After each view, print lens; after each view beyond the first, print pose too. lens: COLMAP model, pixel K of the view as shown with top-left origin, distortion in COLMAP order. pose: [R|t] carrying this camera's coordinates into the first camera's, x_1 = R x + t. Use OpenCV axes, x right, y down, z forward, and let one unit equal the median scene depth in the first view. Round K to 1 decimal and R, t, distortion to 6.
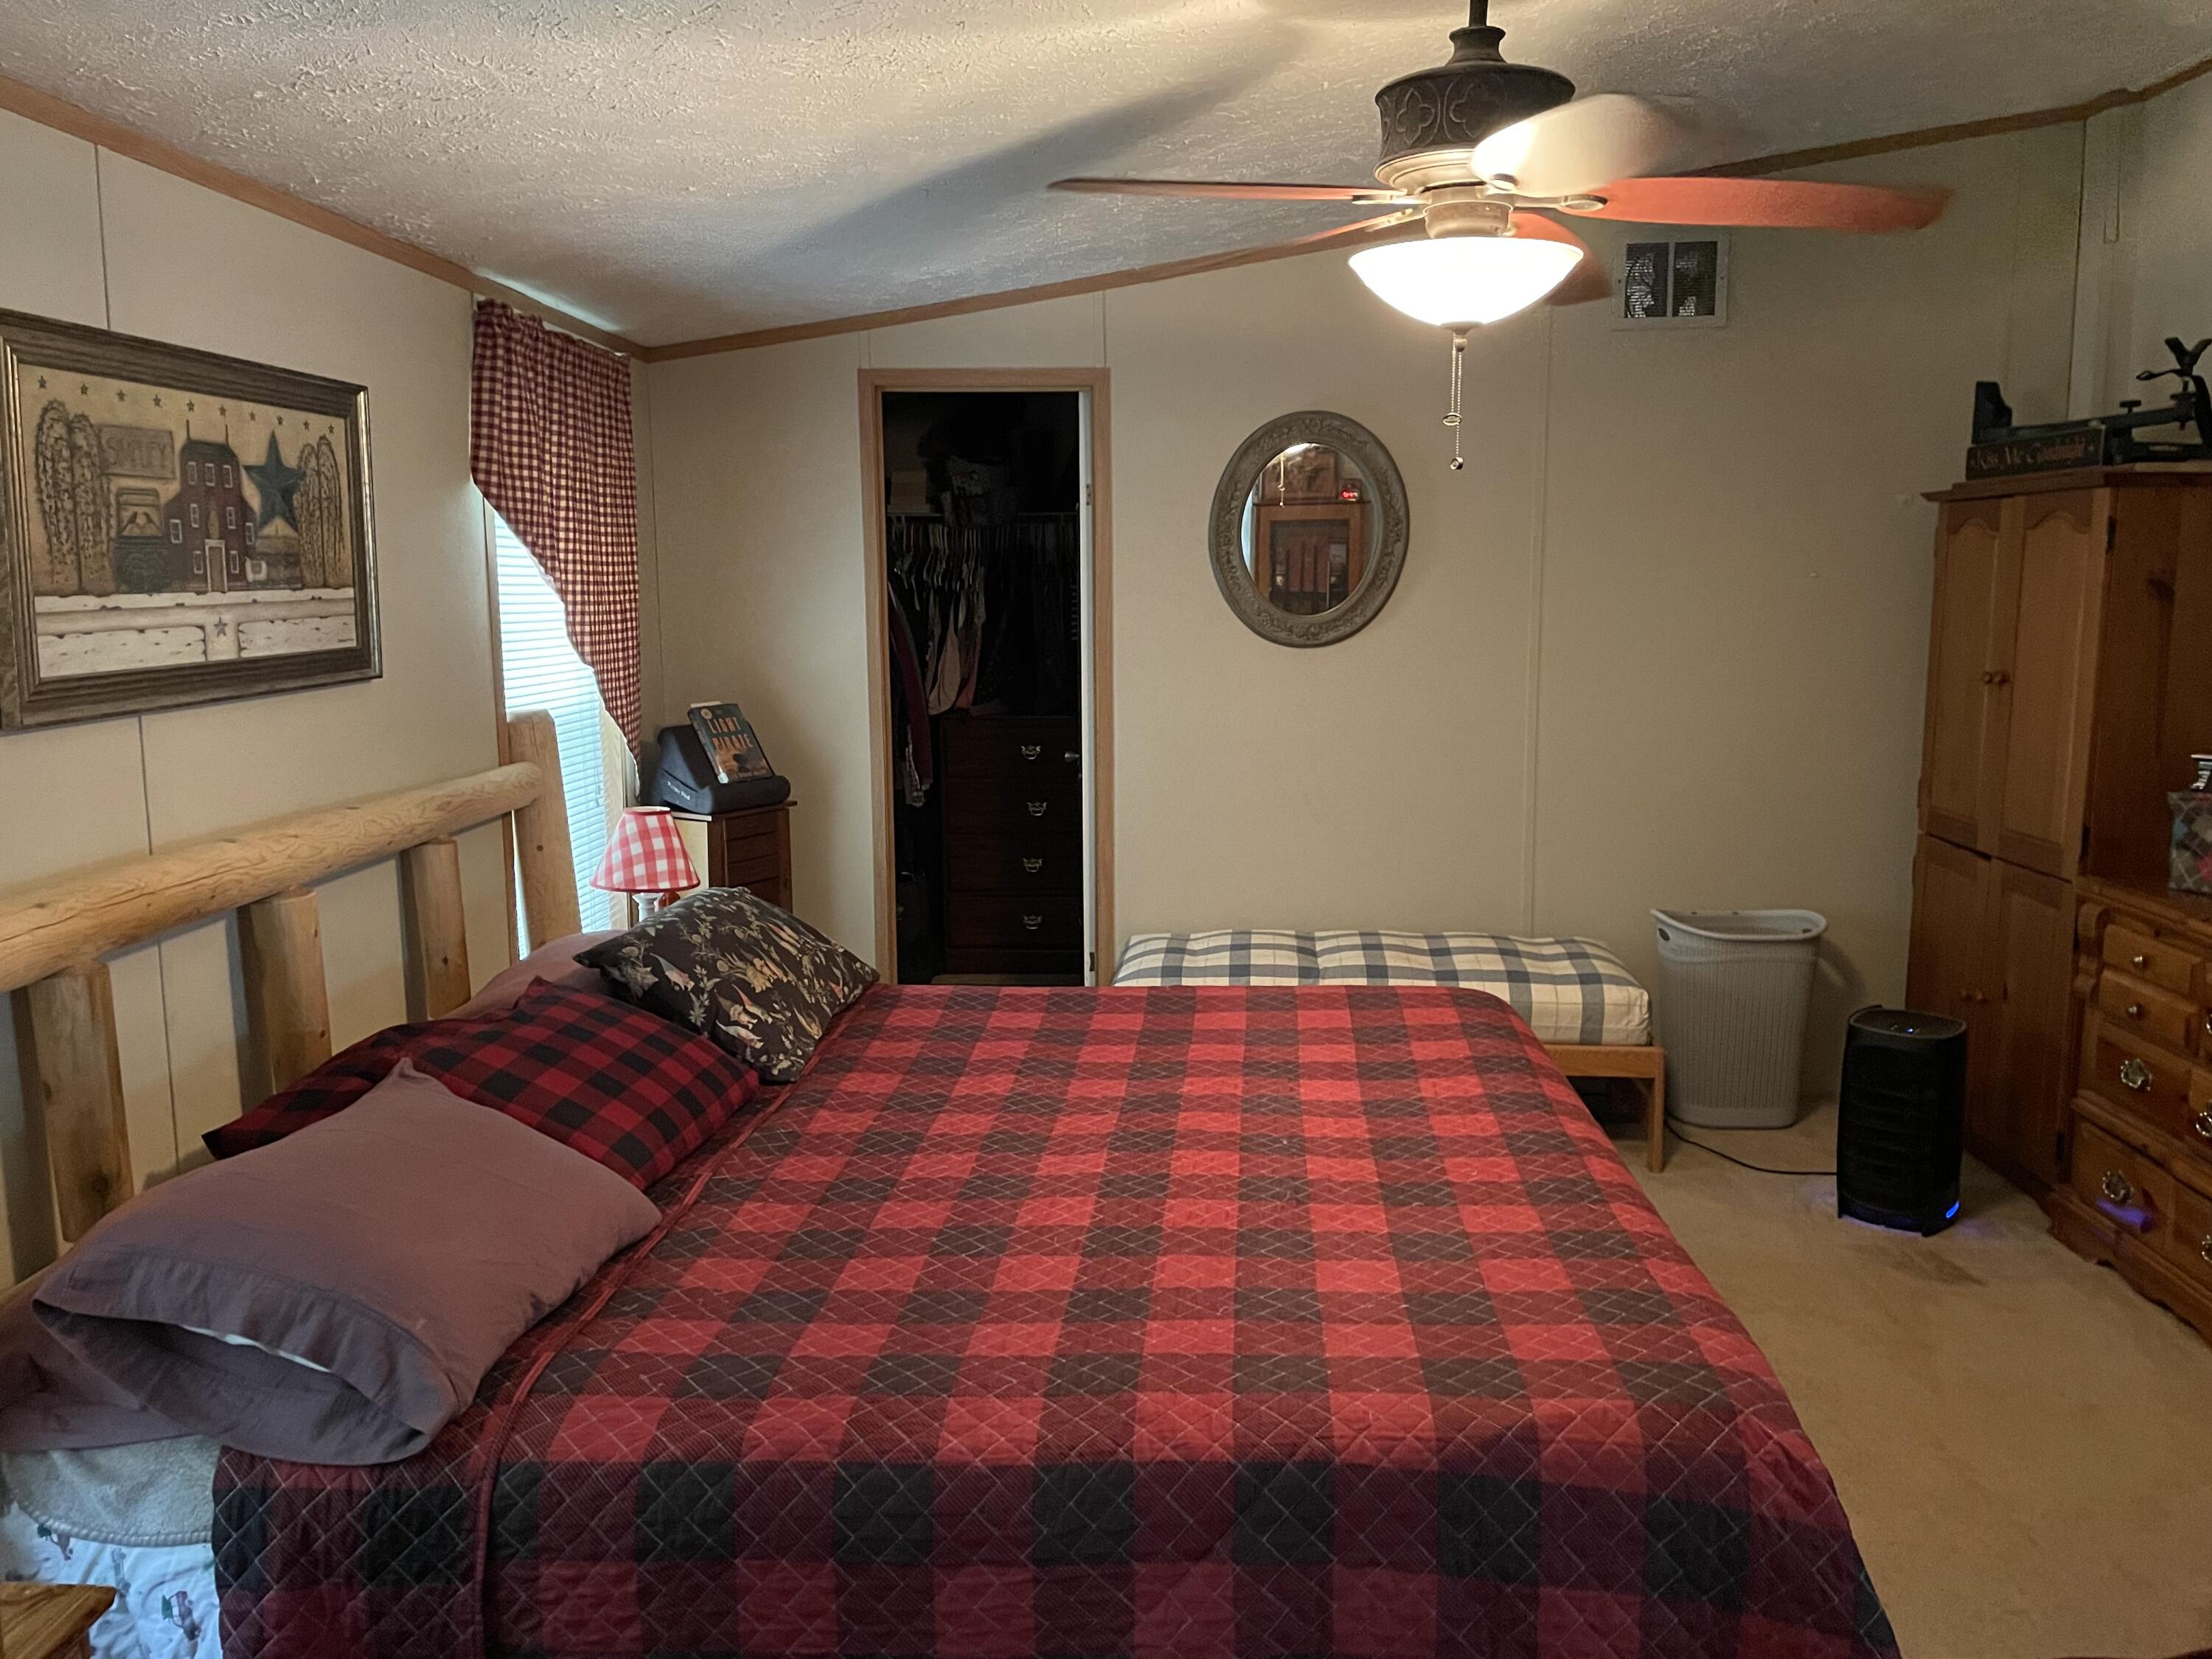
lens RADIAL K [[1677.6, 0, 1108.4], [0, 1677.6, 785.7], [0, 0, 1]] dist [0.109686, -0.135854]
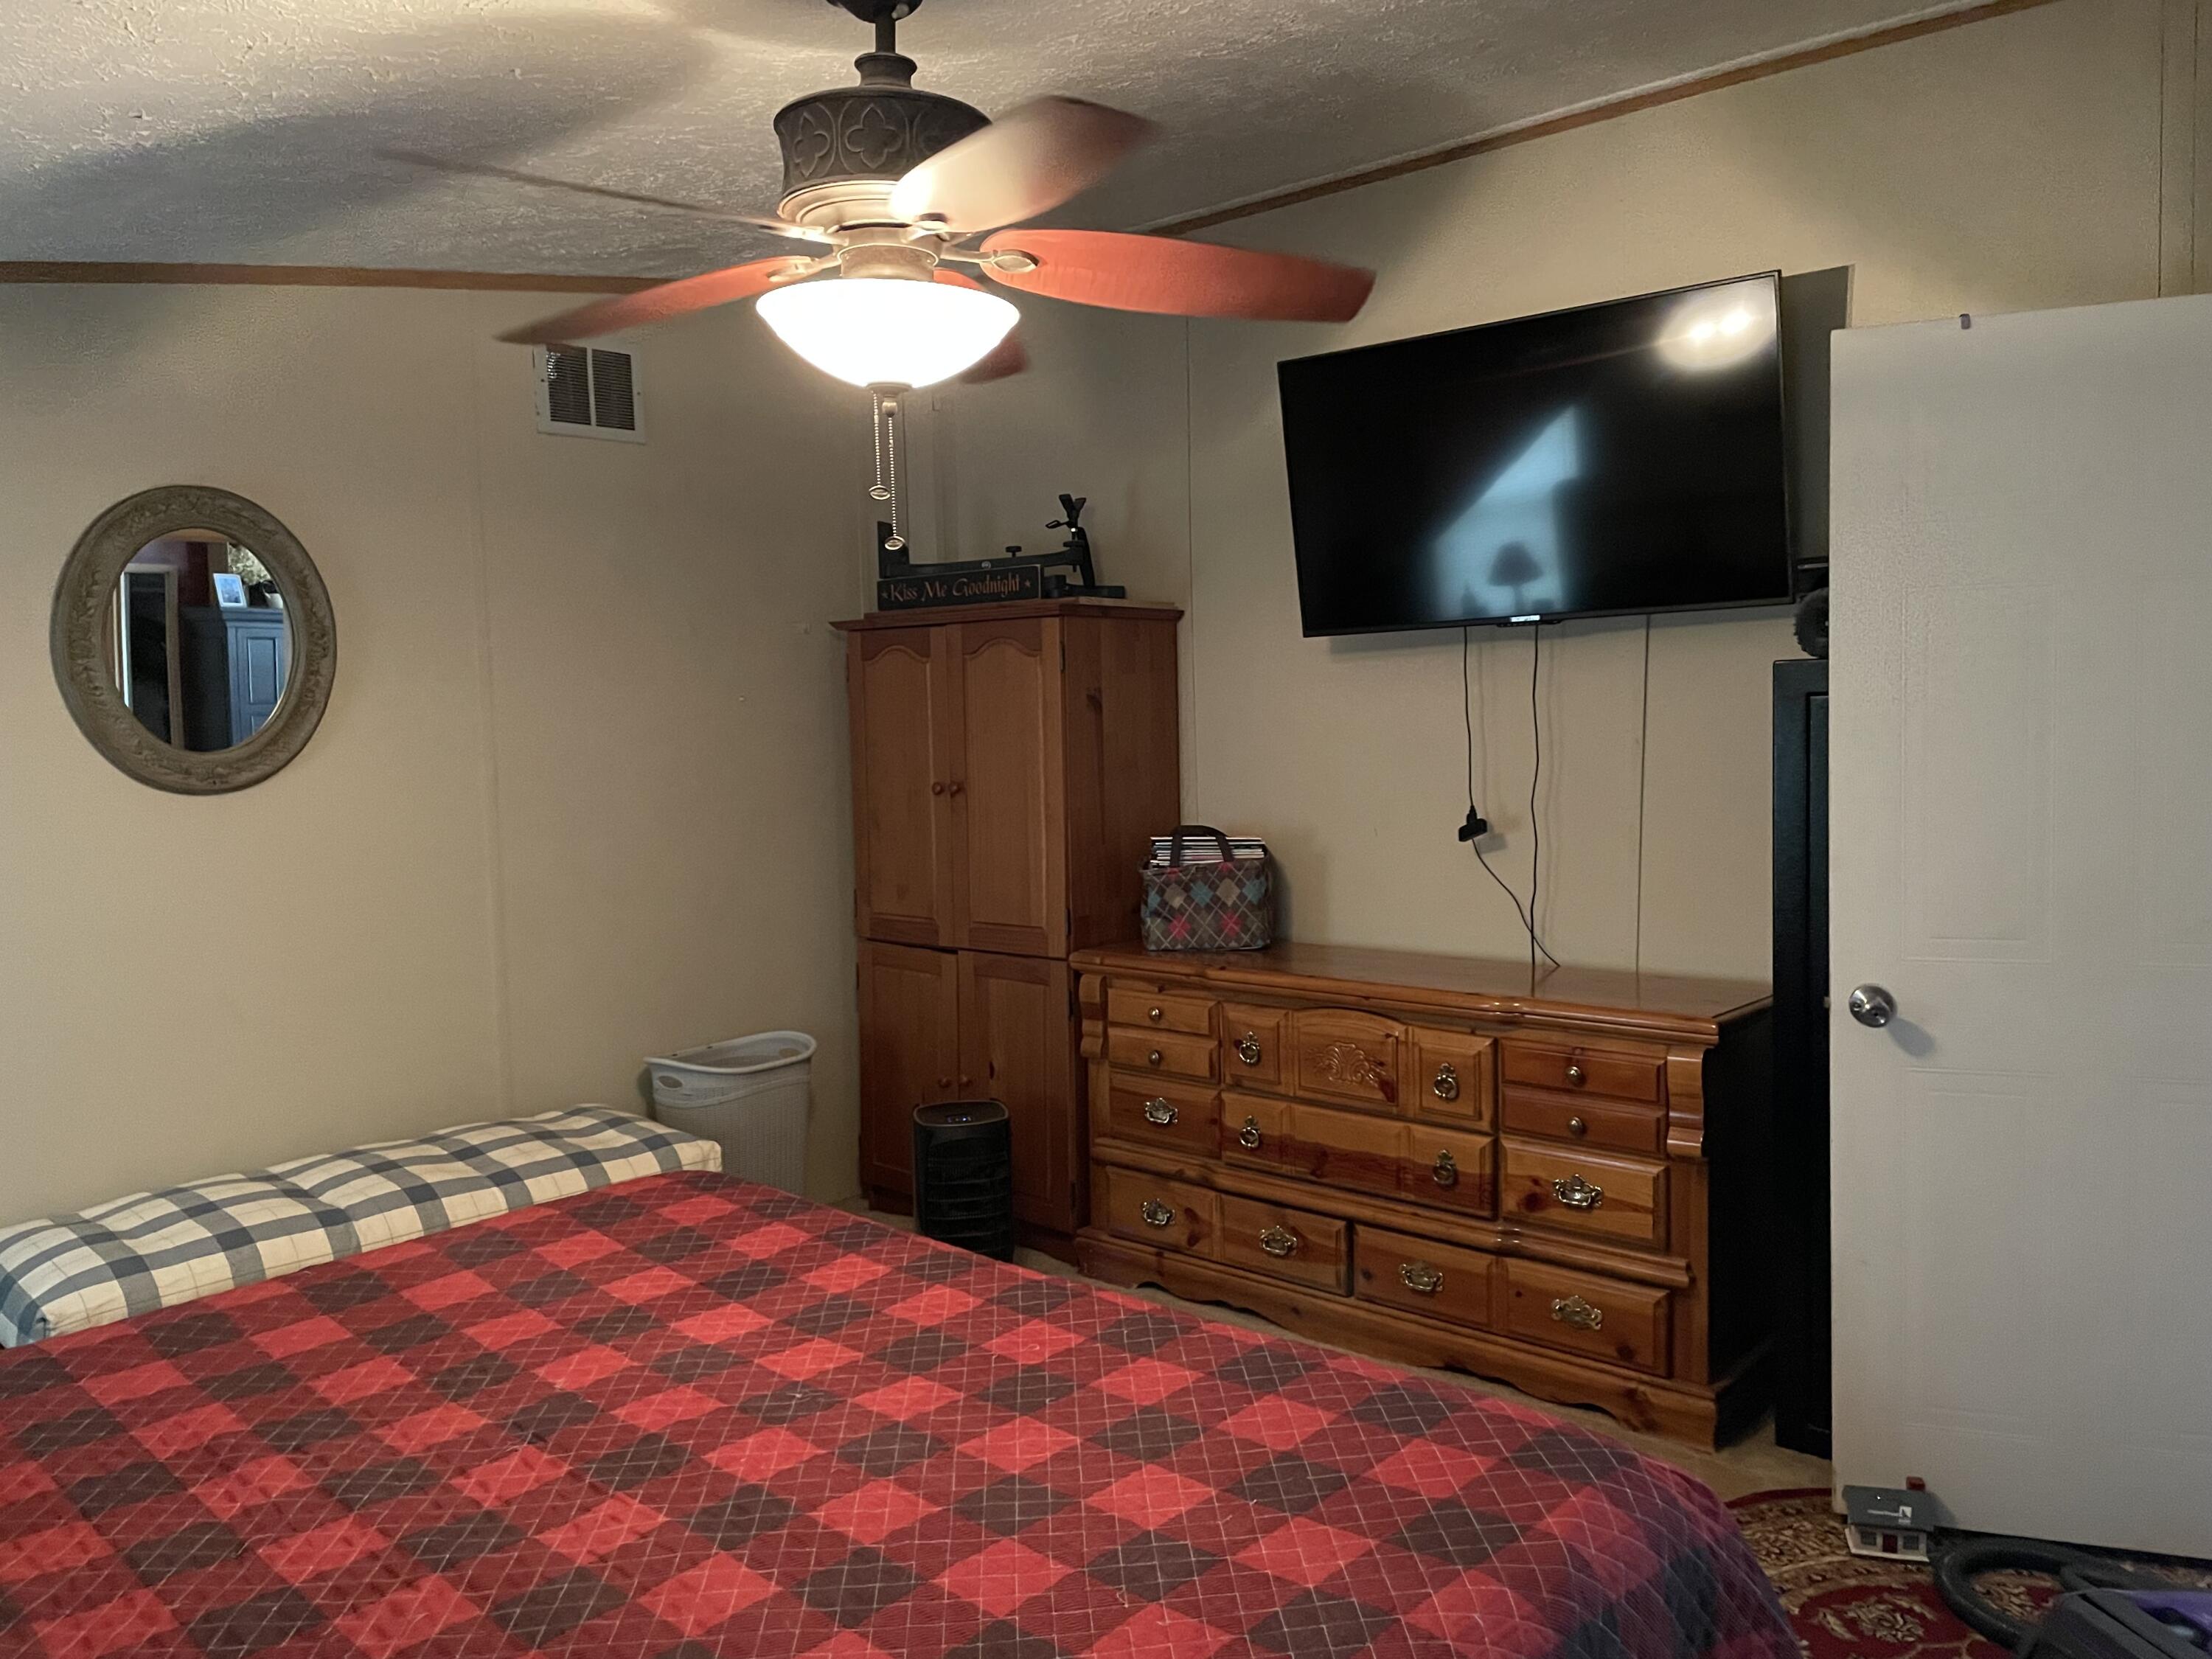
lens RADIAL K [[1668.0, 0, 1109.5], [0, 1668.0, 806.7], [0, 0, 1]] dist [0.102895, -0.131004]
pose [[0.624840, -0.055696, 0.778764, -0.302719], [0.117919, 0.992742, -0.023613, -0.015704], [-0.771797, 0.106585, 0.626873, 0.291953]]
